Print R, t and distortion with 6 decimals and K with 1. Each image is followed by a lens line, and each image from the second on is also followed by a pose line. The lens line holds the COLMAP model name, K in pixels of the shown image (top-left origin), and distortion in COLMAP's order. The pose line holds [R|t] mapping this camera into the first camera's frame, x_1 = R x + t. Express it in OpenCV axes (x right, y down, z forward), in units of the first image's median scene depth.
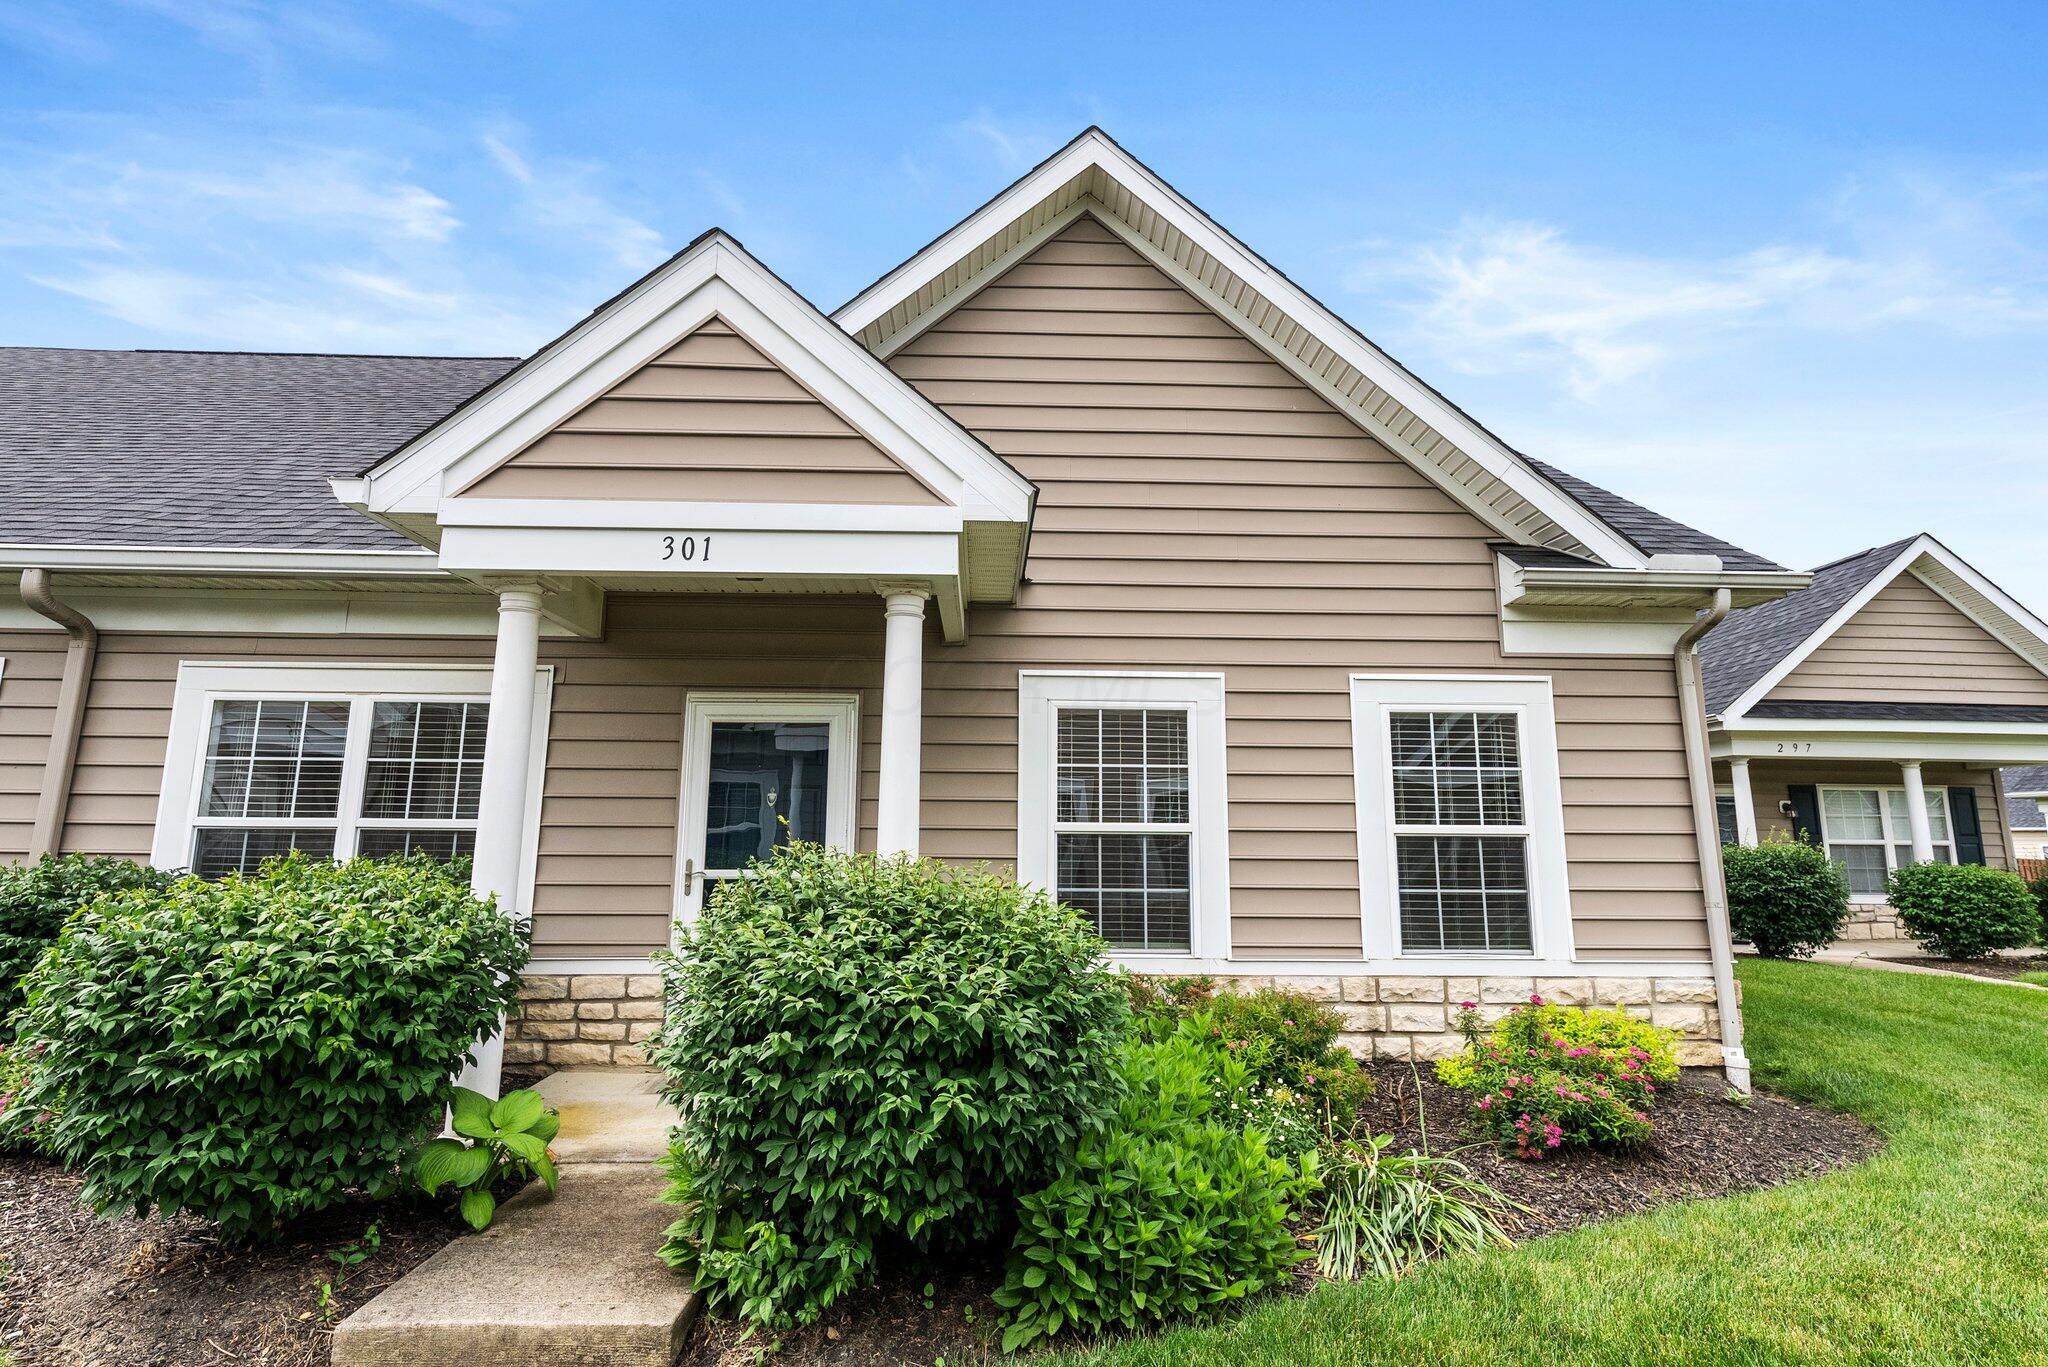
lens RADIAL K [[989.1, 0, 1025.9], [0, 989.1, 677.7], [0, 0, 1]] dist [0.004594, 0.000314]
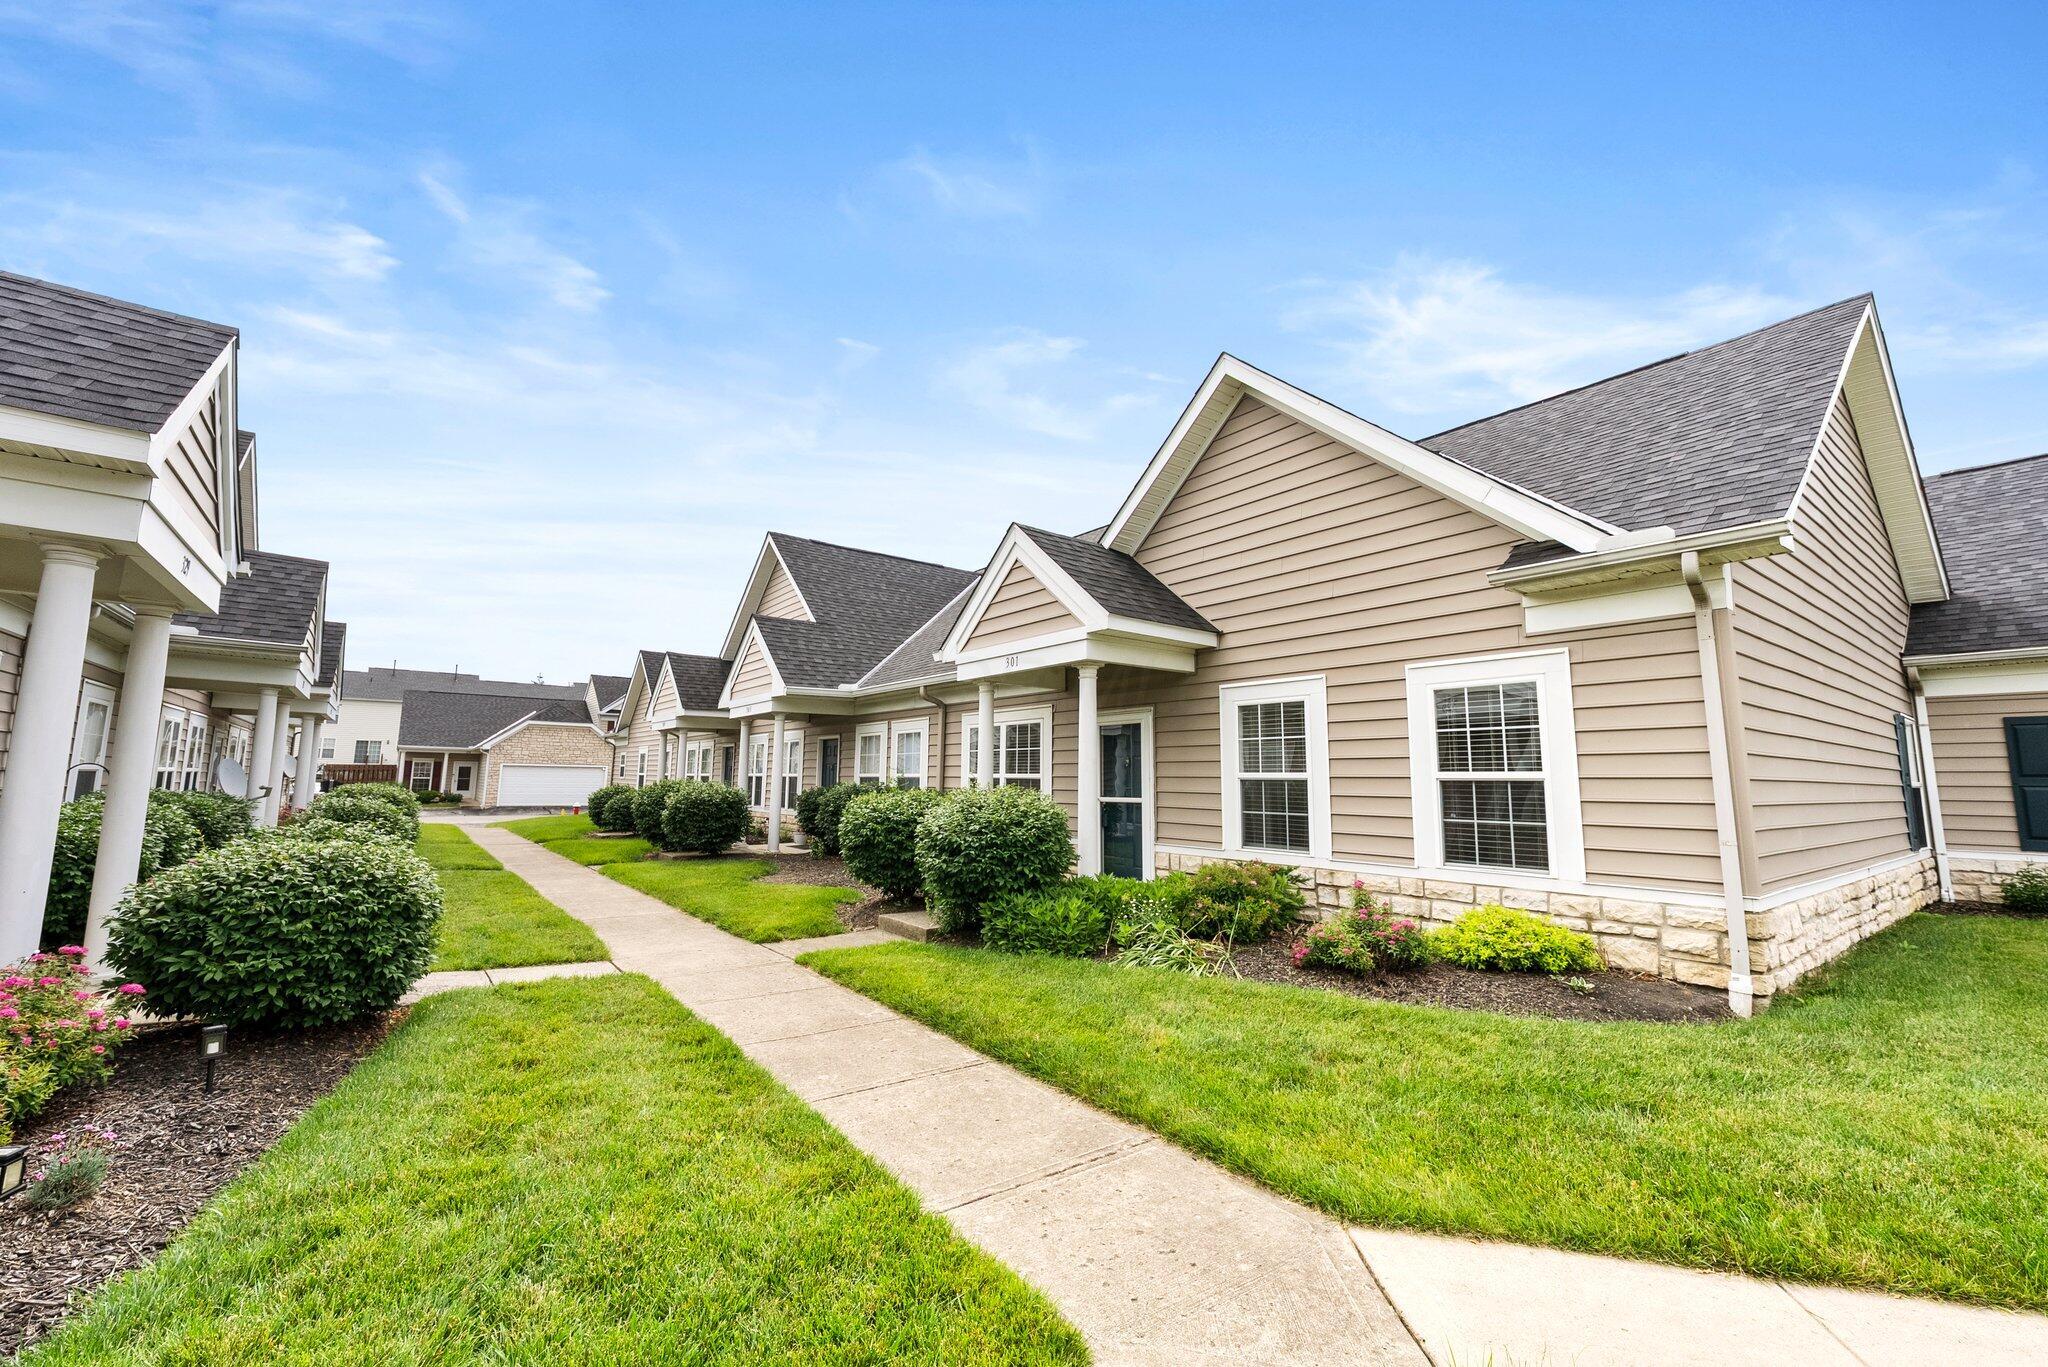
lens RADIAL K [[826.3, 0, 1024.0], [0, 826.3, 683.5], [0, 0, 1]] dist [0.000018, -0.000054]
pose [[0.579148, -0.097014, -0.809429, 0.985840], [0.126078, 0.991607, -0.028640, -0.012841], [0.805414, -0.085465, 0.586518, -0.123260]]
